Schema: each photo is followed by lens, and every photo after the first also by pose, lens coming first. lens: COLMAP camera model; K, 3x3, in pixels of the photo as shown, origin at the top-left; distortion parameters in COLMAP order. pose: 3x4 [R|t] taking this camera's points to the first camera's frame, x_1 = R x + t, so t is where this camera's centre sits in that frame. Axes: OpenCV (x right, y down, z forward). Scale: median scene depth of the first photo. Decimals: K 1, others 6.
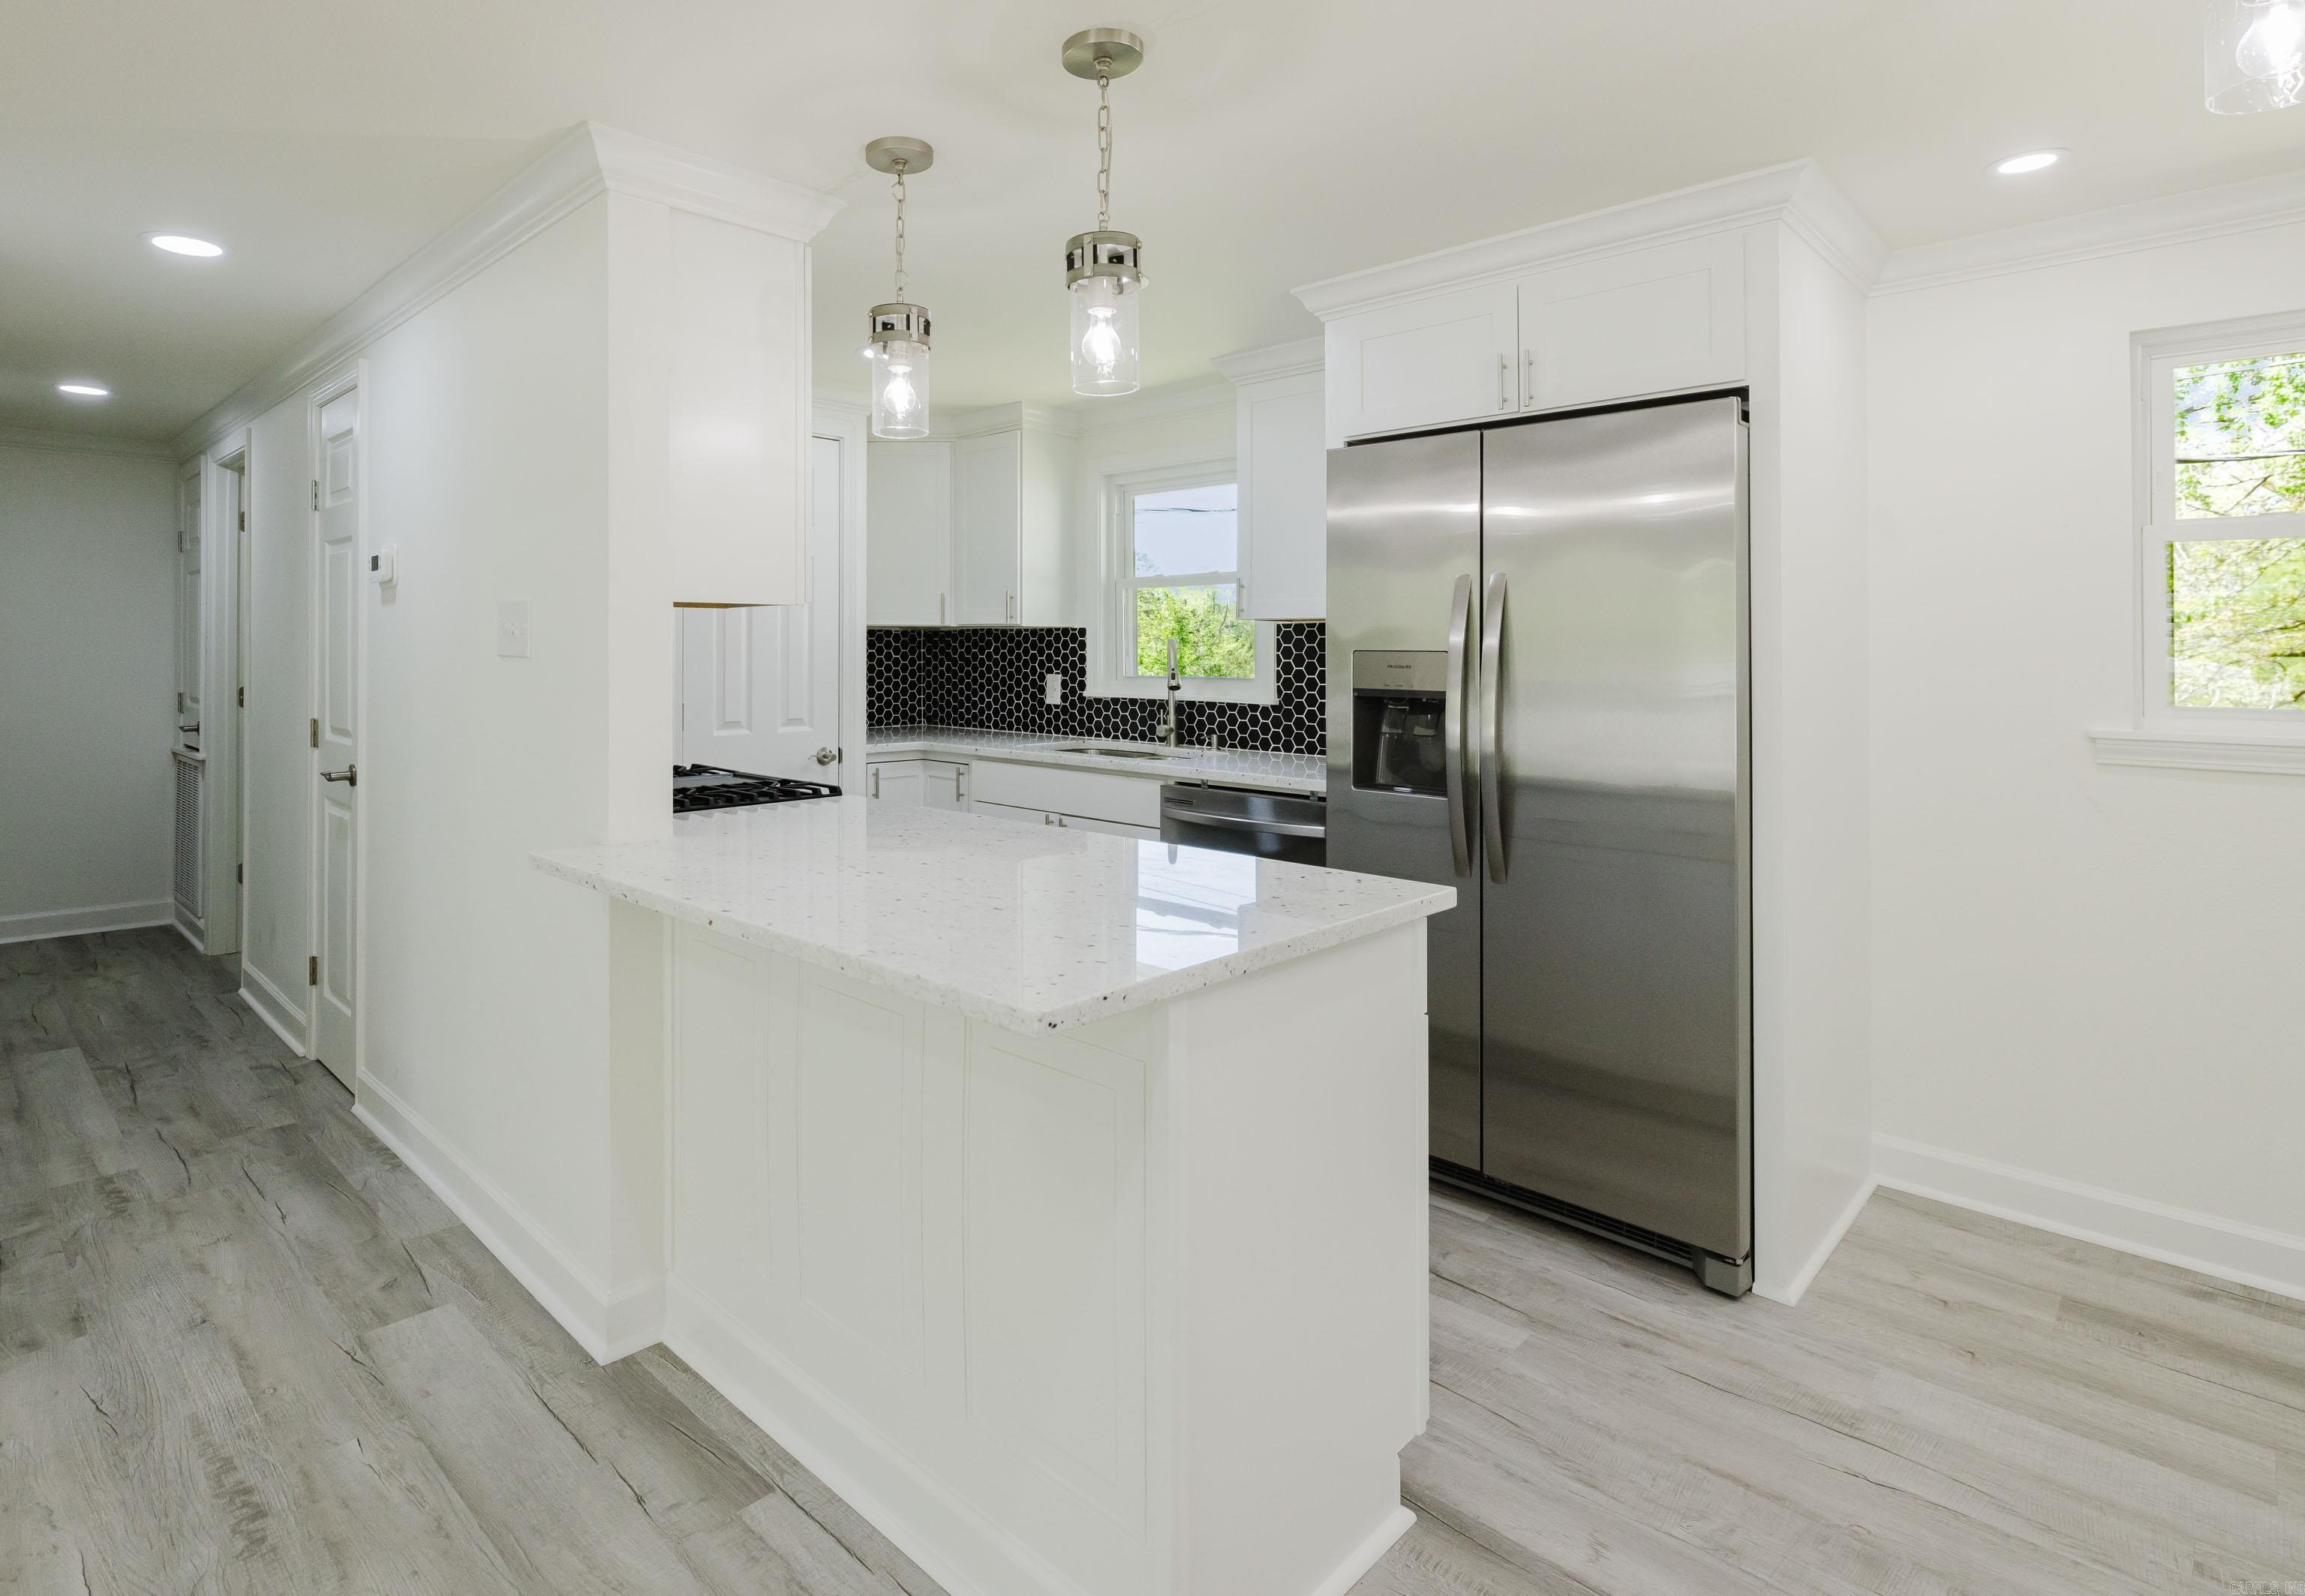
lens RADIAL K [[1173.2, 0, 1016.7], [0, 1173.2, 654.3], [0, 0, 1]] dist [0.000635, 0.001381]
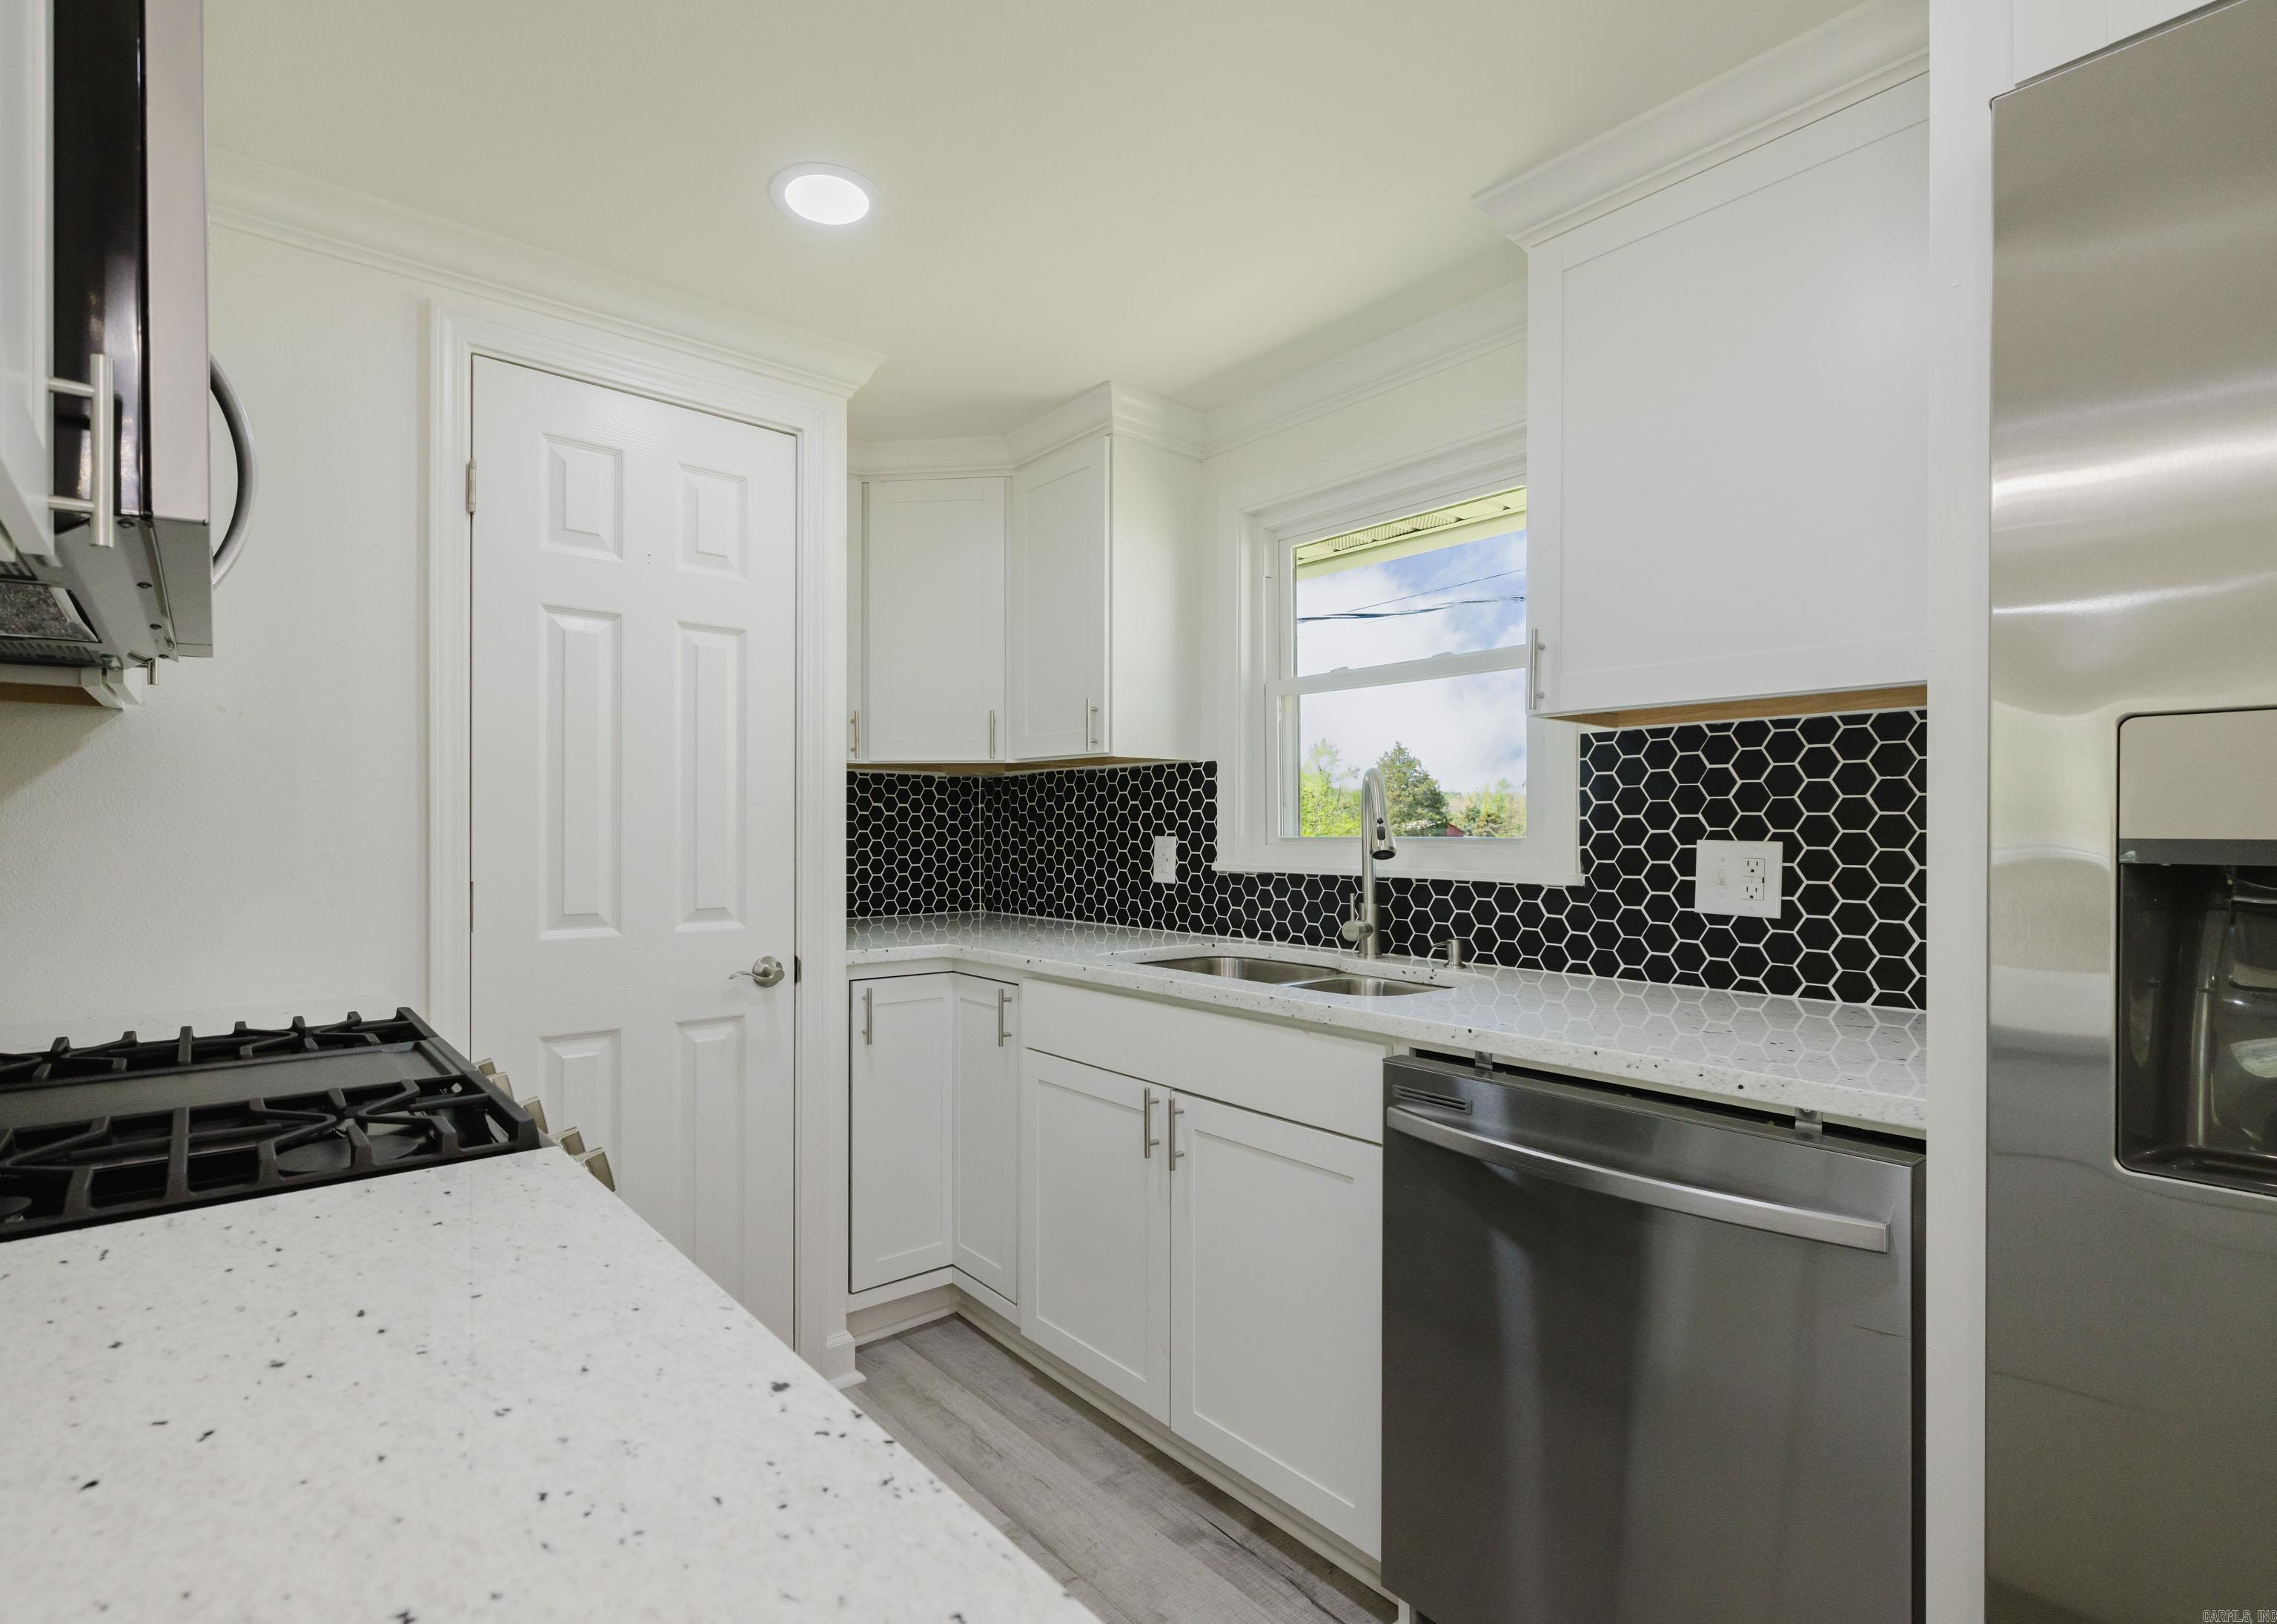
lens RADIAL K [[1063.1, 0, 1046.8], [0, 1063.1, 837.0], [0, 0, 1]] dist [0.002777, -0.000348]
pose [[0.995616, -0.001655, -0.093524, 0.023890], [0.001750, 0.999998, 0.000930, 0.018588], [0.093522, -0.001090, 0.995617, 0.463003]]
